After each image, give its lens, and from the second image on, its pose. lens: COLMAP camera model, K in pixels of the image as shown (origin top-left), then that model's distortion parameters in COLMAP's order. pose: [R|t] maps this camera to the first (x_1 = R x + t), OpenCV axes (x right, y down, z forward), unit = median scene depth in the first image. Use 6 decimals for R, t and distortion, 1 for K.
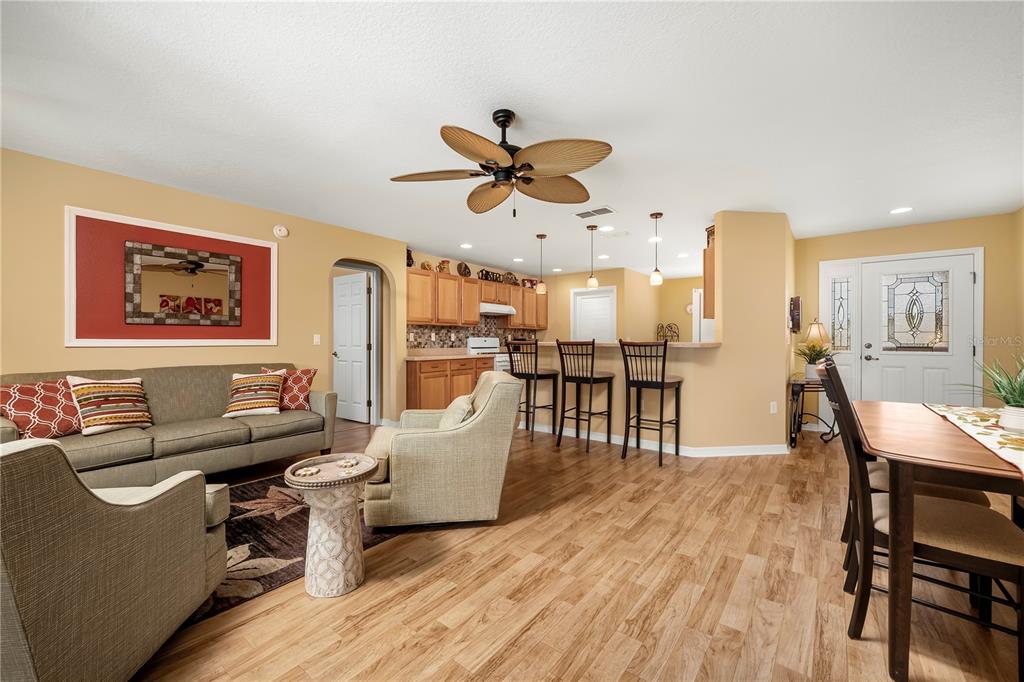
lens RADIAL K [[412.9, 0, 510.9], [0, 412.9, 341.2], [0, 0, 1]] dist [-0.002143, -0.000218]
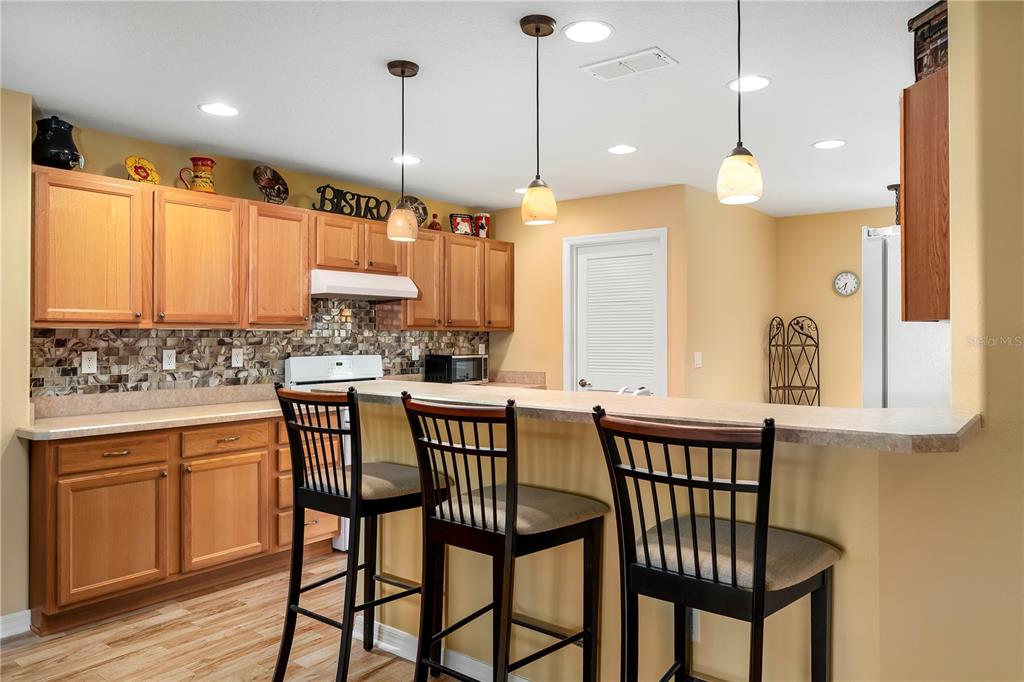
lens RADIAL K [[693.2, 0, 551.0], [0, 693.2, 337.8], [0, 0, 1]] dist [-0.002479, -0.000097]
pose [[0.999649, -0.001011, 0.026459, 0.176212], [0.000929, 0.999995, 0.003128, -0.039381], [-0.026462, -0.003102, 0.999645, 0.445925]]
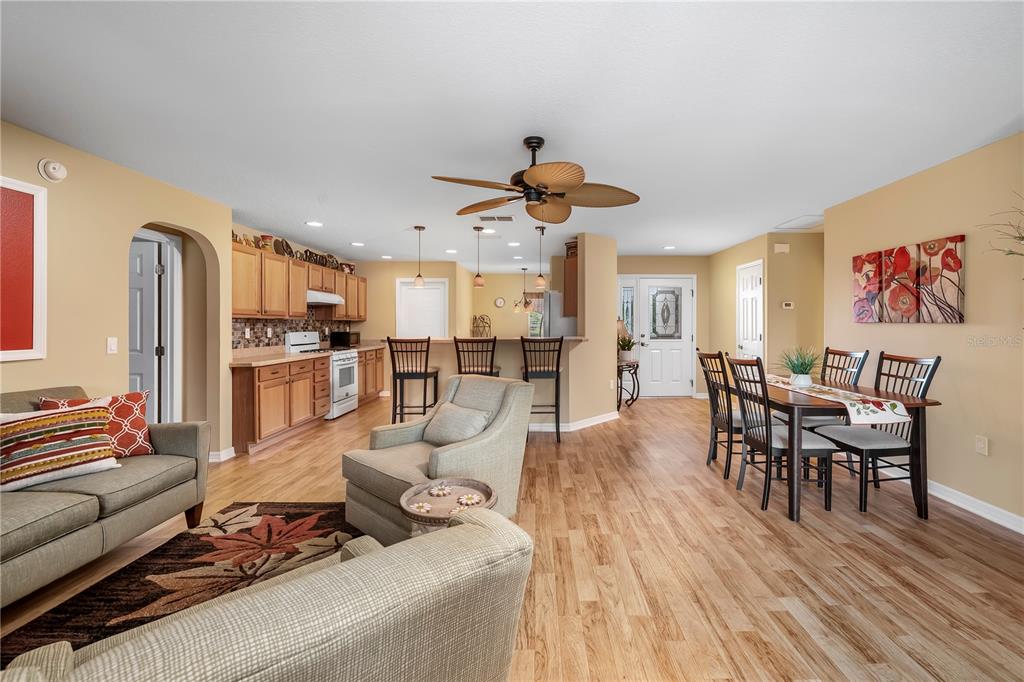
lens RADIAL K [[431.8, 0, 546.2], [0, 431.8, 323.9], [0, 0, 1]] dist [0.000340, -0.000036]
pose [[0.772919, -0.003354, 0.634496, -0.330721], [0.006756, 0.999973, -0.002945, -0.026900], [-0.634469, 0.006563, 0.772921, 0.045095]]
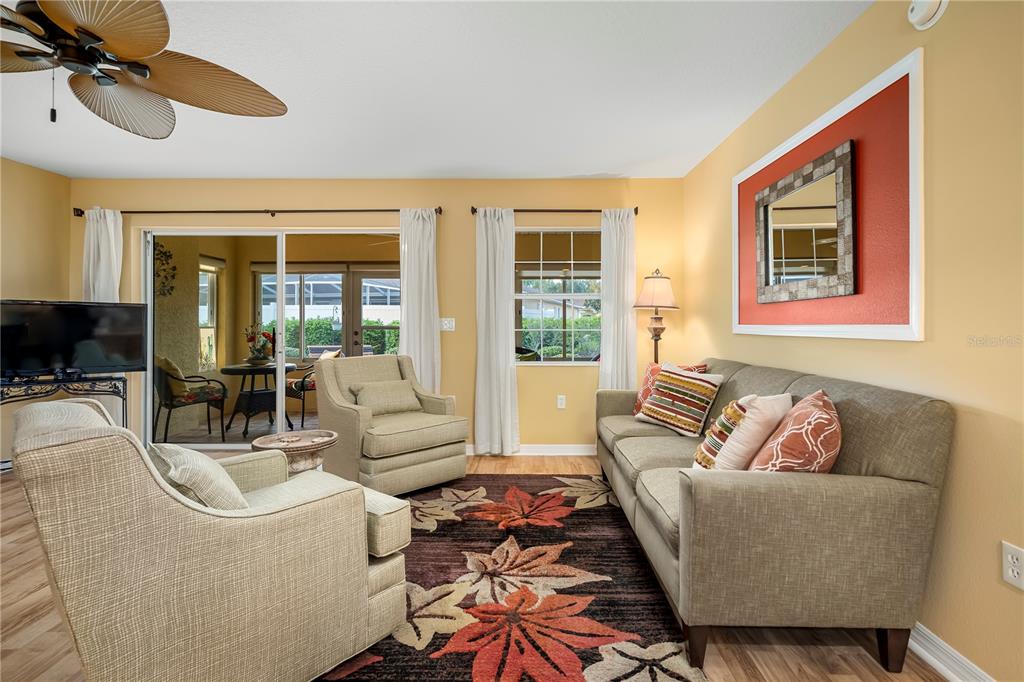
lens RADIAL K [[457.2, 0, 524.8], [0, 457.2, 323.6], [0, 0, 1]] dist [-0.002121, -0.000395]
pose [[-0.785394, -0.004576, -0.618980, -0.056672], [-0.004101, 0.999989, -0.002189, -0.002391], [0.618983, 0.000819, -0.785404, 0.898526]]
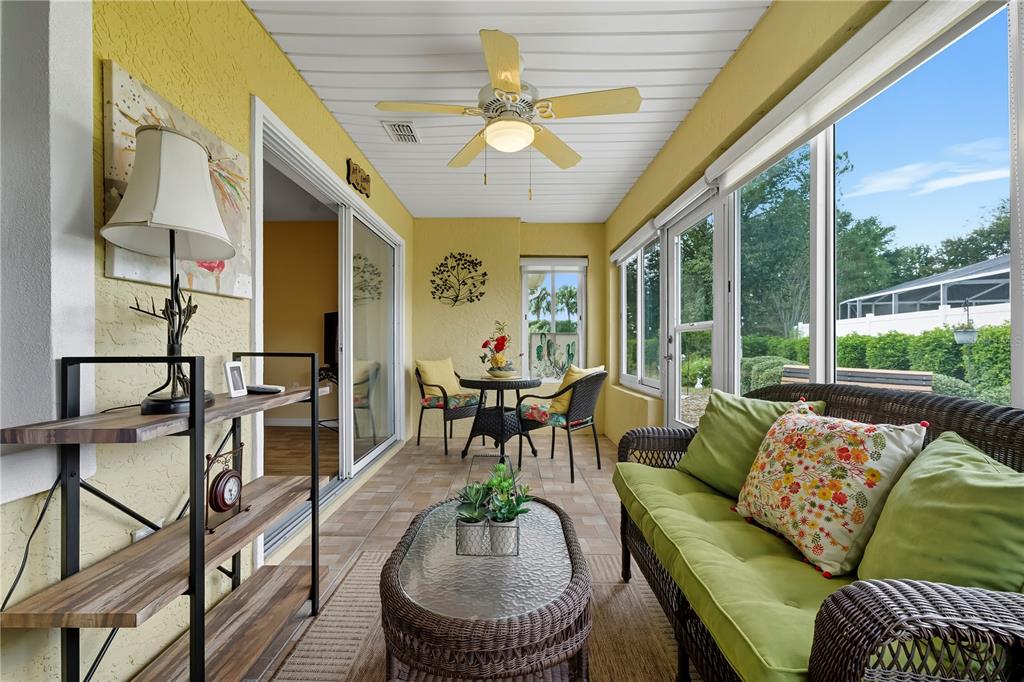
lens RADIAL K [[447.8, 0, 511.7], [0, 447.8, 332.9], [0, 0, 1]] dist [-0.000119, -0.000054]
pose [[-0.615530, 0.015782, 0.787956, -0.896244], [-0.002024, 0.999765, -0.021605, 0.029274], [-0.788111, -0.014893, -0.615353, 0.202844]]
